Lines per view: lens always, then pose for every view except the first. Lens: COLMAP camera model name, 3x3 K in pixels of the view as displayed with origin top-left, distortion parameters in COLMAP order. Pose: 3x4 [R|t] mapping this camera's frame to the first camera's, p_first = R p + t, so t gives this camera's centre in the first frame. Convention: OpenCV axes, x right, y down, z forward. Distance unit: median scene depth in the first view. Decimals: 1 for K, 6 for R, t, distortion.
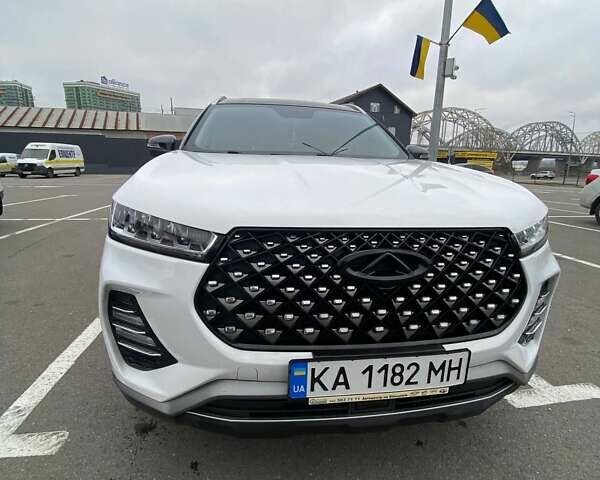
lens RADIAL K [[347.0, 0, 301.6], [0, 347.0, 237.5], [0, 0, 1]] dist [-0.018257, -0.002948]
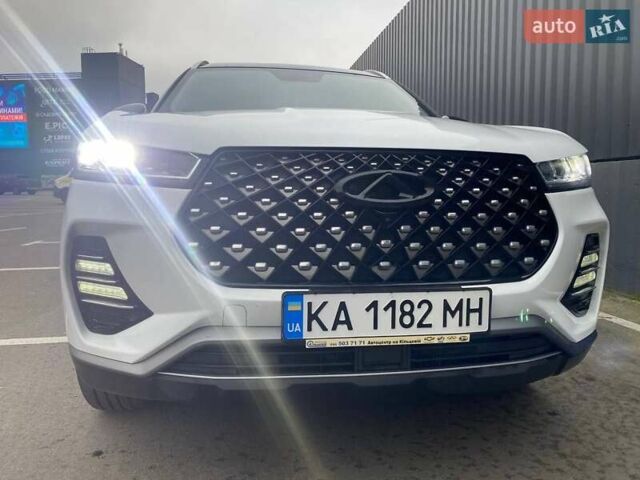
lens RADIAL K [[496.1, 0, 320.5], [0, 496.1, 241.2], [0, 0, 1]] dist [0.005157, -0.011208]
pose [[0.999617, -0.023035, 0.015306, 0.043192], [0.024671, 0.992817, -0.117069, 0.351886], [-0.012499, 0.117402, 0.993006, -0.261405]]
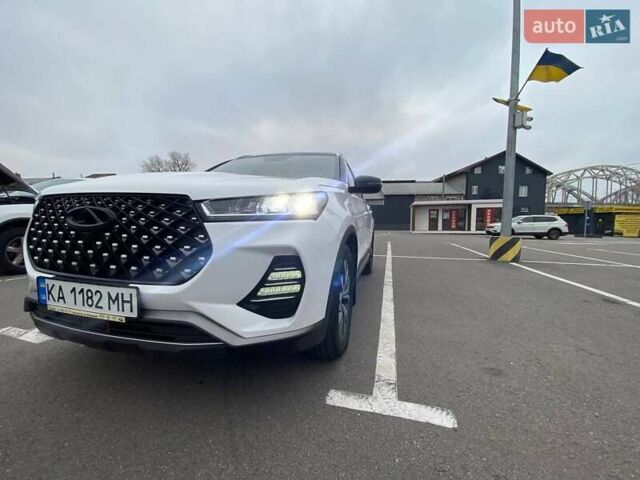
lens RADIAL K [[280.1, 0, 332.9], [0, 280.1, 241.7], [0, 0, 1]] dist [-0.019735, -0.002284]
pose [[0.918425, 0.017419, -0.395212, 1.575187], [-0.075399, 0.988424, -0.131653, 0.244061], [0.388344, 0.150712, 0.909107, 0.344193]]
